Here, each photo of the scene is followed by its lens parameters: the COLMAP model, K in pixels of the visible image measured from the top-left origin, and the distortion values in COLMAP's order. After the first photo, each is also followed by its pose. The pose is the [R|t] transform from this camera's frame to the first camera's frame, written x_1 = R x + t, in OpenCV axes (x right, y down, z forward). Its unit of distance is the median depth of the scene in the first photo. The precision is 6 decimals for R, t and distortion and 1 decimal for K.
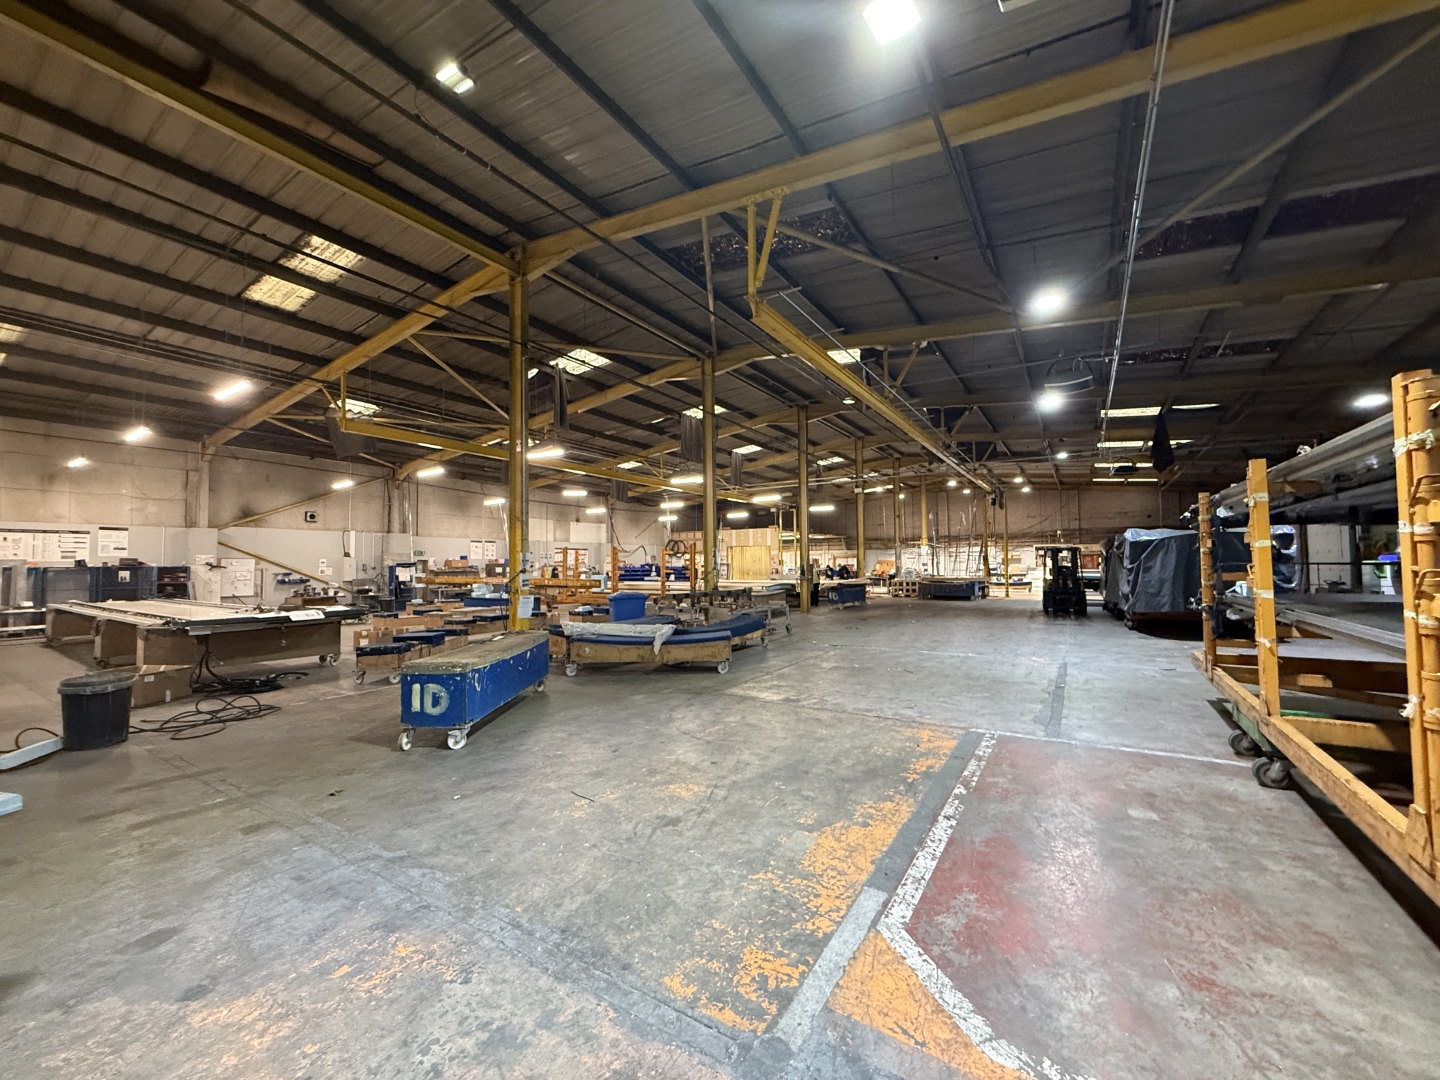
lens RADIAL K [[570.7, 0, 732.7], [0, 570.7, 550.2], [0, 0, 1]] dist [-0.001047, 0.000210]
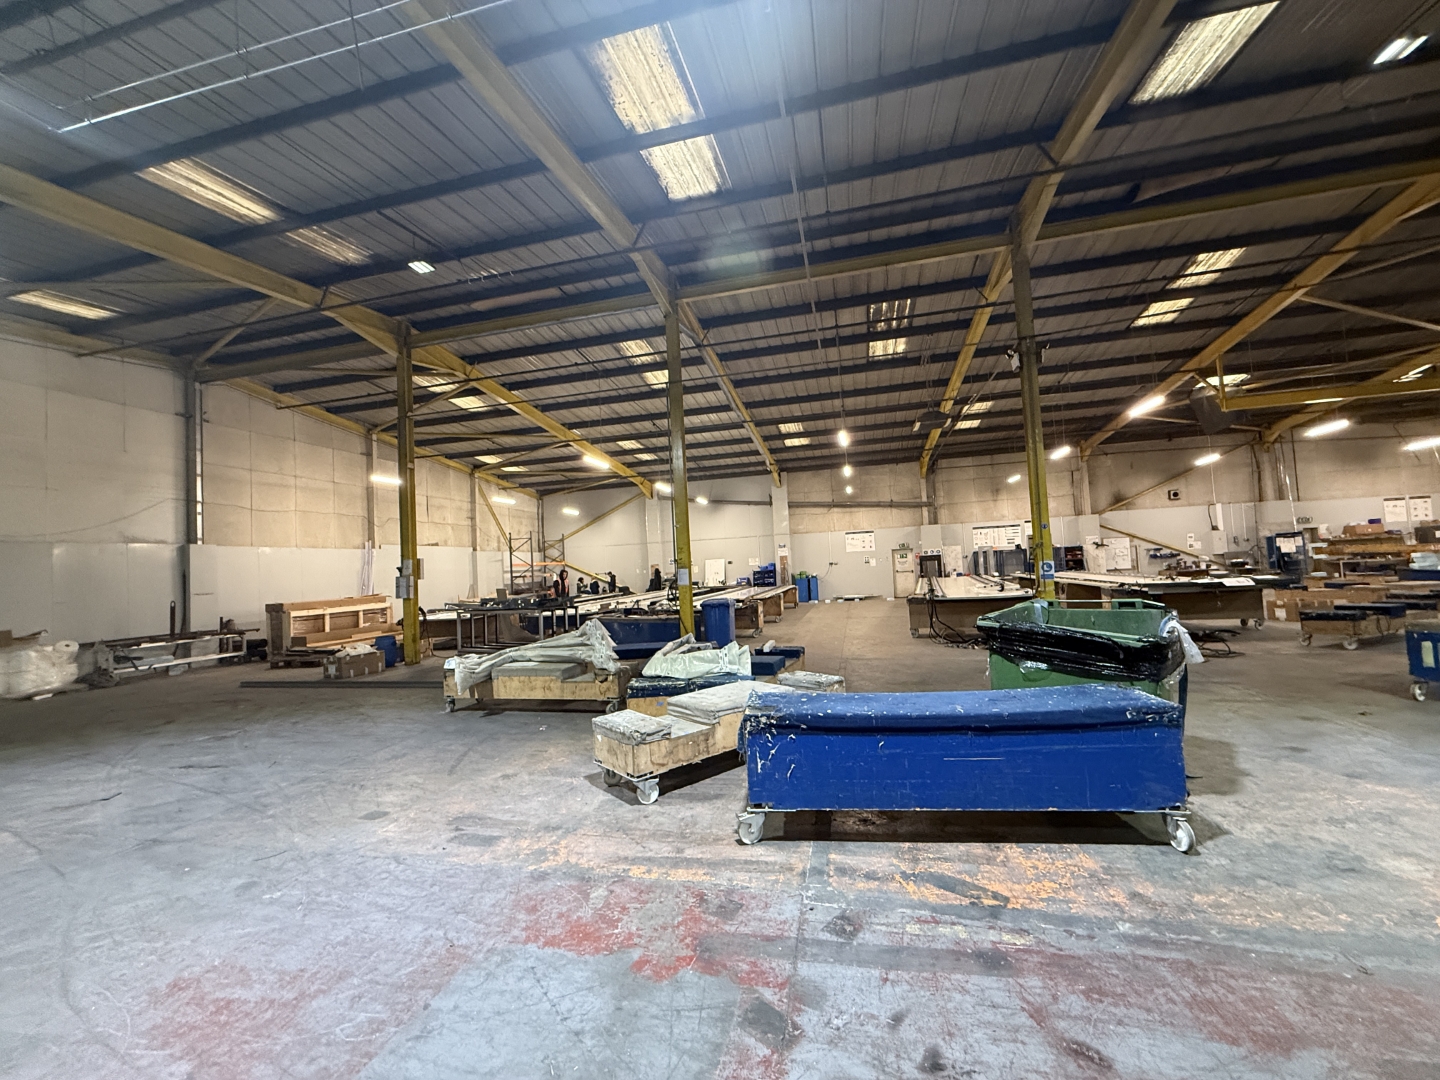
lens RADIAL K [[570.7, 0, 712.4], [0, 570.7, 538.3], [0, 0, 1]] dist [-0.001047, 0.000210]
pose [[0.290933, -0.053773, -0.955231, 0.023308], [0.073067, 0.996752, -0.033856, -0.005207], [0.953949, -0.059946, 0.293917, -0.154362]]
